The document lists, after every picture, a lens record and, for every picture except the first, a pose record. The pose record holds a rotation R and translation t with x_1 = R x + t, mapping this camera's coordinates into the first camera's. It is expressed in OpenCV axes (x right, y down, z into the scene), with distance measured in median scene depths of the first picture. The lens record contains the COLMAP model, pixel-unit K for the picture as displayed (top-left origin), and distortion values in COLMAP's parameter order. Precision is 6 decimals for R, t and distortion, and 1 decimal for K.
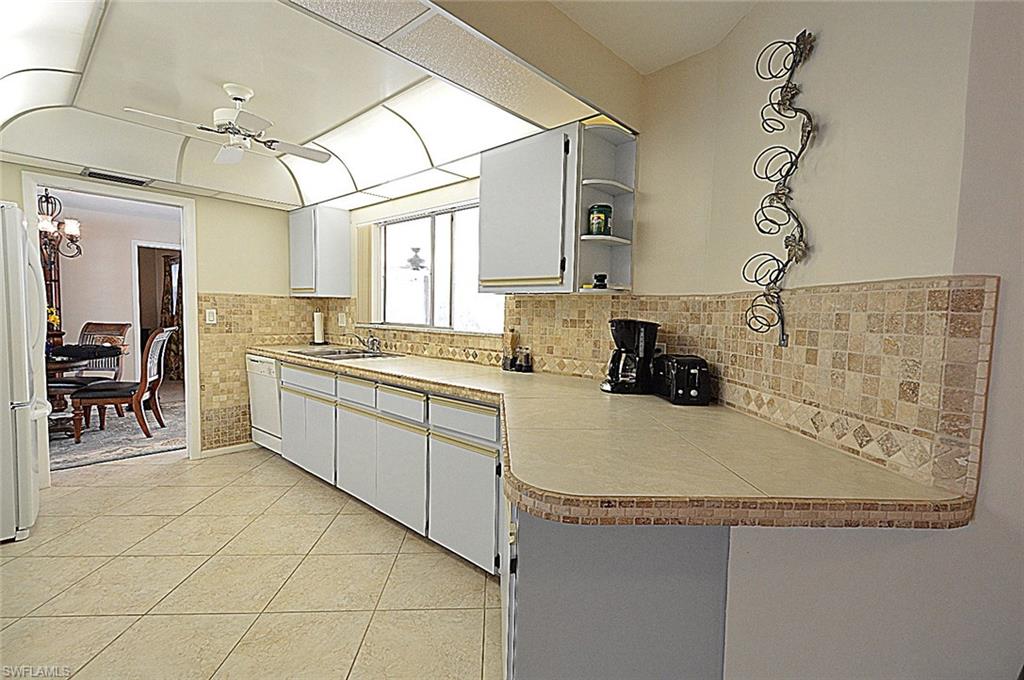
lens RADIAL K [[460.1, 0, 512.4], [0, 460.1, 337.6], [0, 0, 1]] dist [-0.002185, -0.000607]
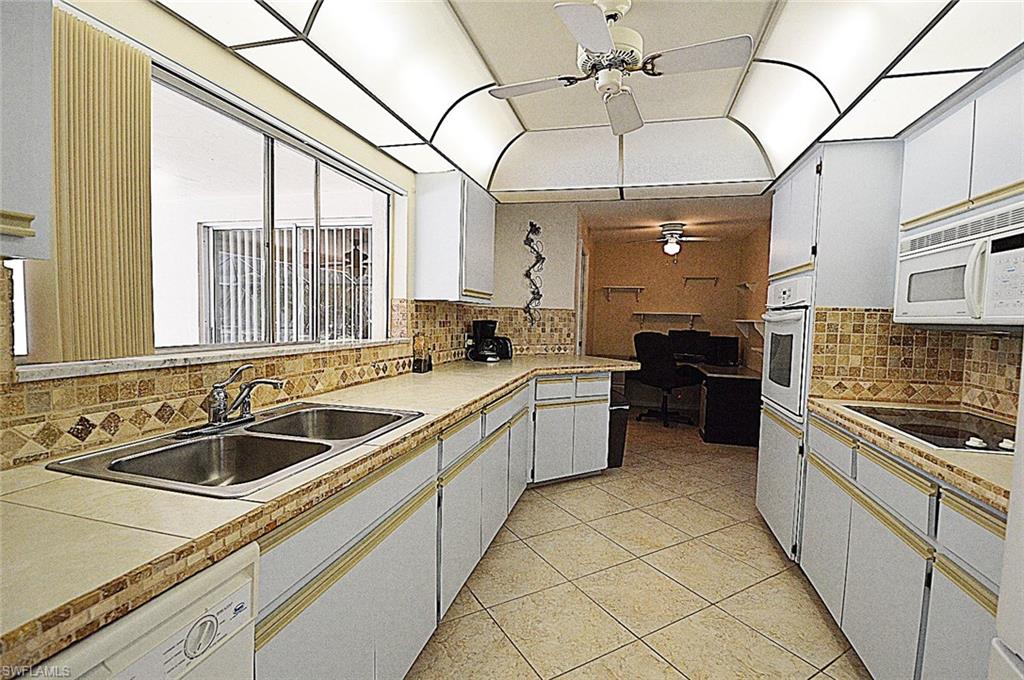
lens RADIAL K [[460.1, 0, 512.8], [0, 460.1, 341.9], [0, 0, 1]] dist [-0.002185, -0.000607]
pose [[-0.464644, -0.076200, 0.882213, -0.995230], [0.021938, 0.994994, 0.097495, -0.093034], [-0.885226, 0.064655, -0.460647, 1.261650]]
